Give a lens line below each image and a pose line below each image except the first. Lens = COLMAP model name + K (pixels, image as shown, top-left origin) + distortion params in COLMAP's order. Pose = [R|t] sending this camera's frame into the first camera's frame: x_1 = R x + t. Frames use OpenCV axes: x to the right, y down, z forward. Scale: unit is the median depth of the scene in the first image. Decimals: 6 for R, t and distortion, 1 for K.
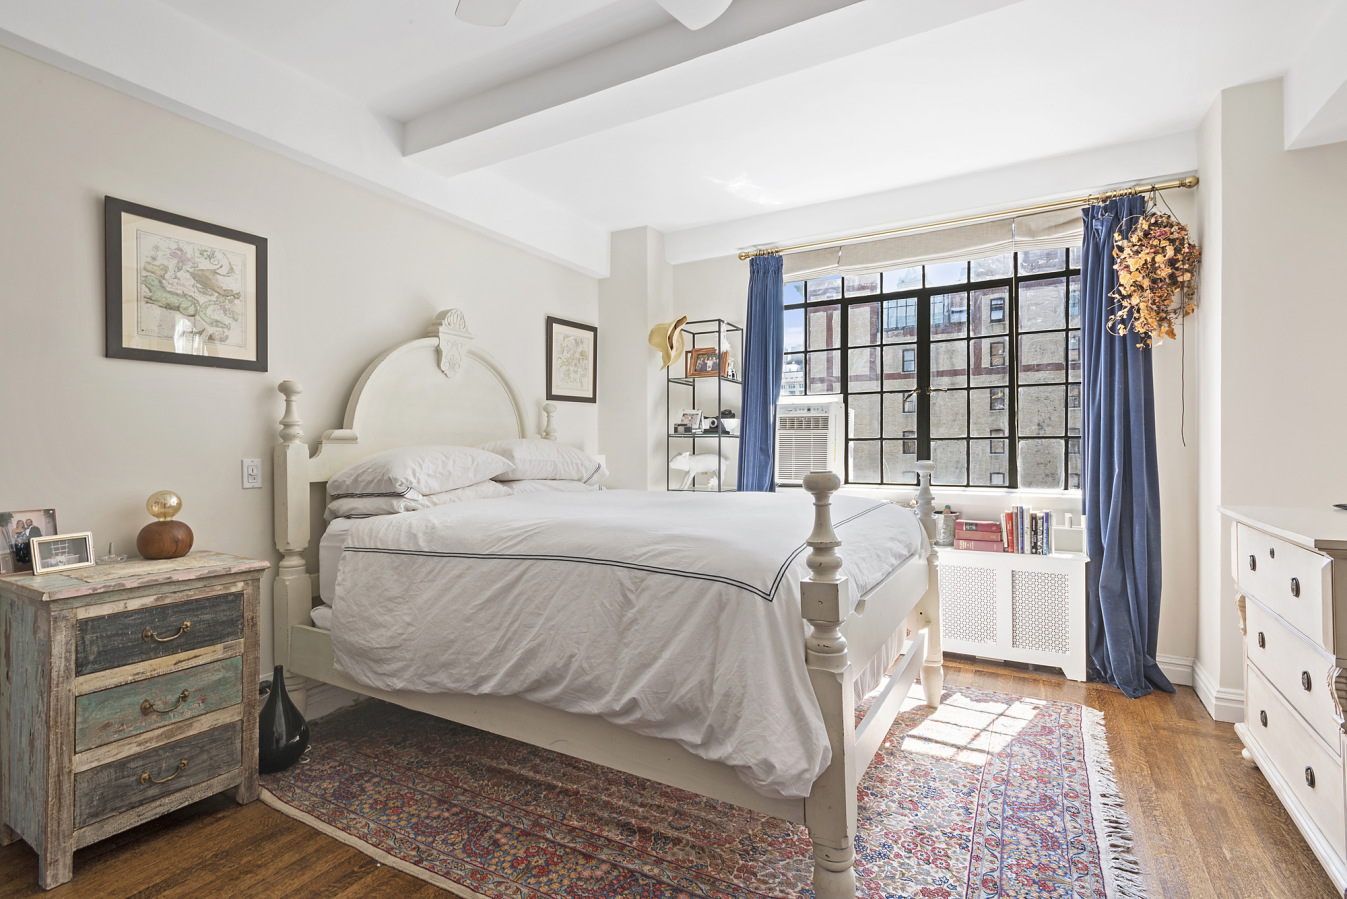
lens RADIAL K [[649.6, 0, 673.5], [0, 649.6, 449.5], [0, 0, 1]] dist [0.004152, 0.000435]
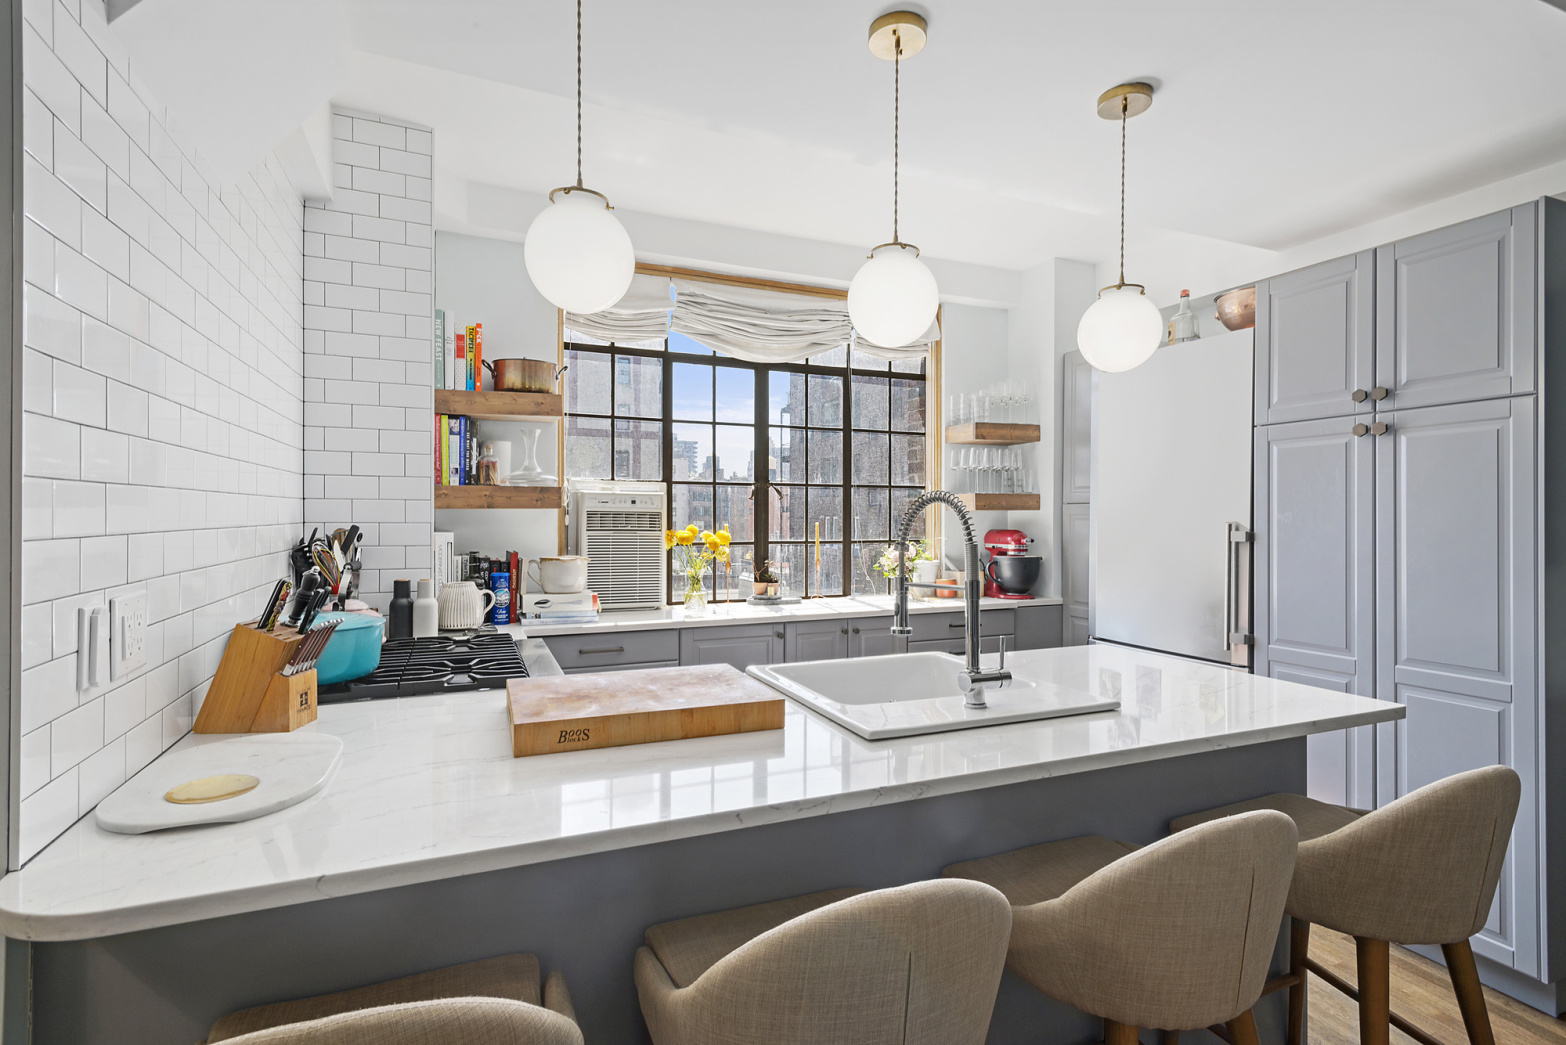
lens RADIAL K [[755.2, 0, 783.0], [0, 755.2, 522.5], [0, 0, 1]] dist [0.004152, 0.000435]
pose [[0.595539, 0.007006, 0.803296, -0.347273], [-0.006162, 0.999972, -0.004153, -0.036901], [-0.803303, -0.002476, 0.595566, 0.385766]]
